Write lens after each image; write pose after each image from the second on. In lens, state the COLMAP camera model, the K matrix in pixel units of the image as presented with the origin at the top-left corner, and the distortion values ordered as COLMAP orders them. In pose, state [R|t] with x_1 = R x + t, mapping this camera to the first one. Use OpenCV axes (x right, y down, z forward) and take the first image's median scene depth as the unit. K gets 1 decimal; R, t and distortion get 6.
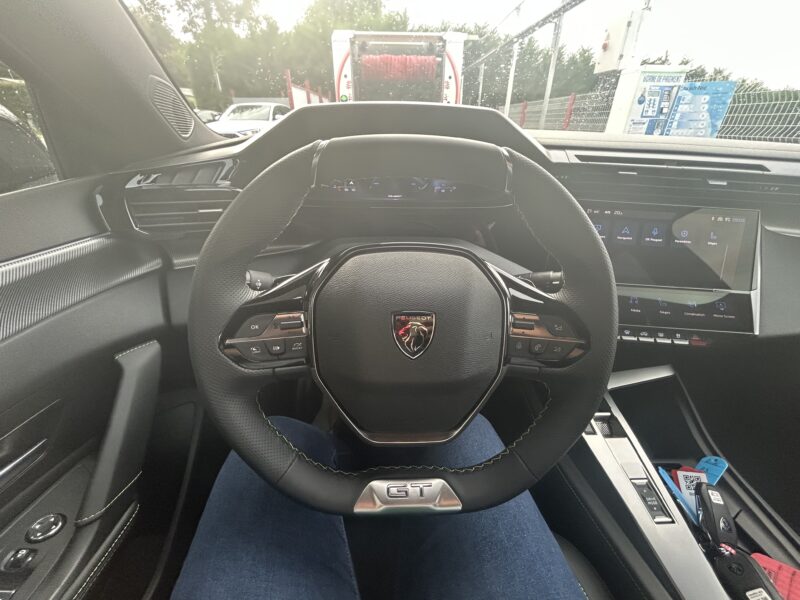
lens RADIAL K [[319.4, 0, 401.4], [0, 319.4, 299.4], [0, 0, 1]] dist [0.001234, 0.000052]
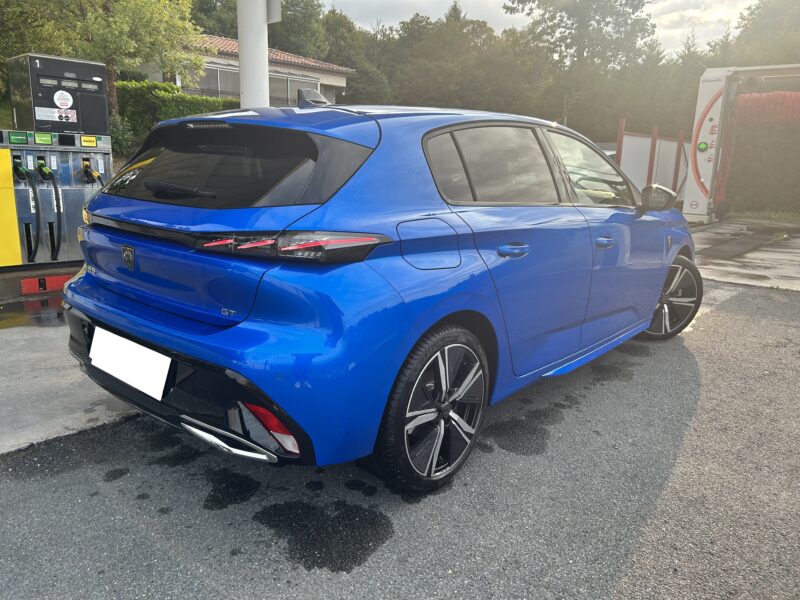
lens RADIAL K [[603.9, 0, 401.1], [0, 603.9, 295.4], [0, 0, 1]] dist [0.061017, -0.062541]
pose [[0.738295, 0.159641, -0.655313, 0.697366], [-0.346149, 0.923557, -0.164994, 0.388521], [0.578879, 0.348651, 0.737117, -0.770780]]
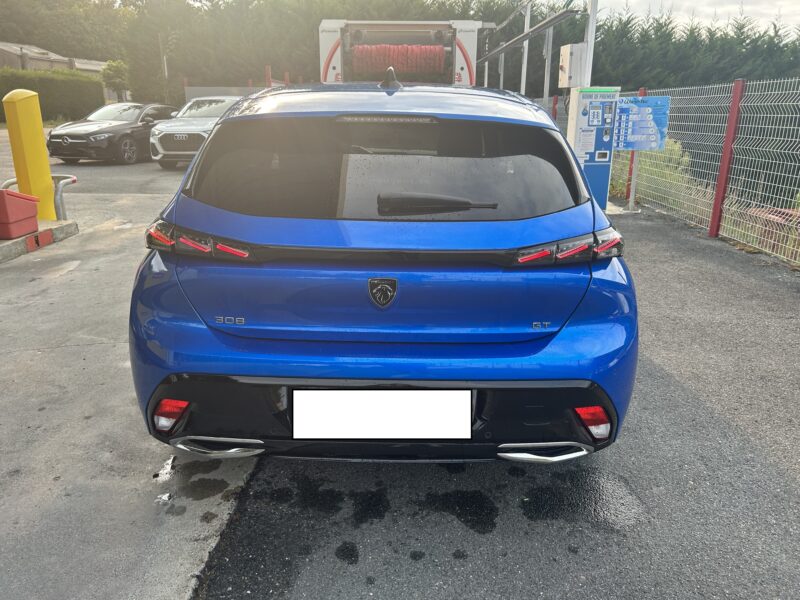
lens RADIAL K [[603.9, 0, 401.1], [0, 603.9, 295.4], [0, 0, 1]] dist [0.061017, -0.062541]
pose [[0.999067, 0.011339, -0.041680, 0.165368], [-0.019585, 0.978958, -0.203118, 0.445889], [0.038499, 0.203744, 0.978267, -0.962341]]
